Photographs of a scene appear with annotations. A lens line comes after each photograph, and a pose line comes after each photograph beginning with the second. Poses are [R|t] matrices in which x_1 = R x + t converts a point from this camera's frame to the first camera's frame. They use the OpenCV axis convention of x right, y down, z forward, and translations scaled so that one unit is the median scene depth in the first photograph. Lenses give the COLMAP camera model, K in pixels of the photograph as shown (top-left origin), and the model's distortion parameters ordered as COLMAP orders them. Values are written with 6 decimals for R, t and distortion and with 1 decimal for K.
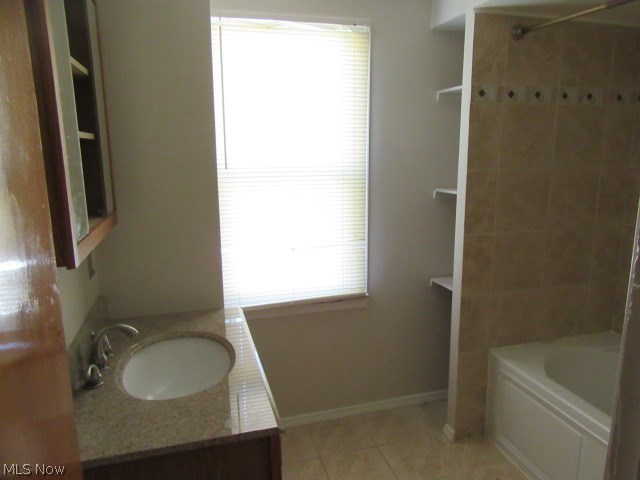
lens RADIAL K [[484.3, 0, 320.0], [0, 484.3, 240.0], [0, 0, 1]] dist [0.001850, -0.003926]
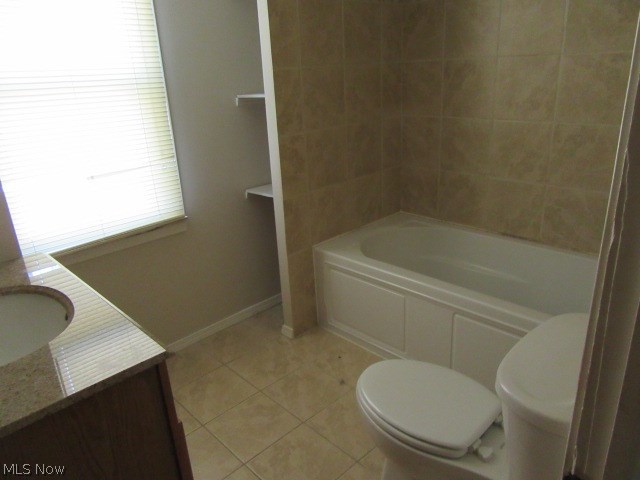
lens RADIAL K [[482.9, 0, 320.0], [0, 482.9, 240.0], [0, 0, 1]] dist [0.022210, -0.003303]
pose [[0.880726, -0.197185, 0.430628, -0.090178], [0.138367, 0.976670, 0.164227, 0.040983], [-0.452964, -0.085055, 0.887462, 0.053156]]
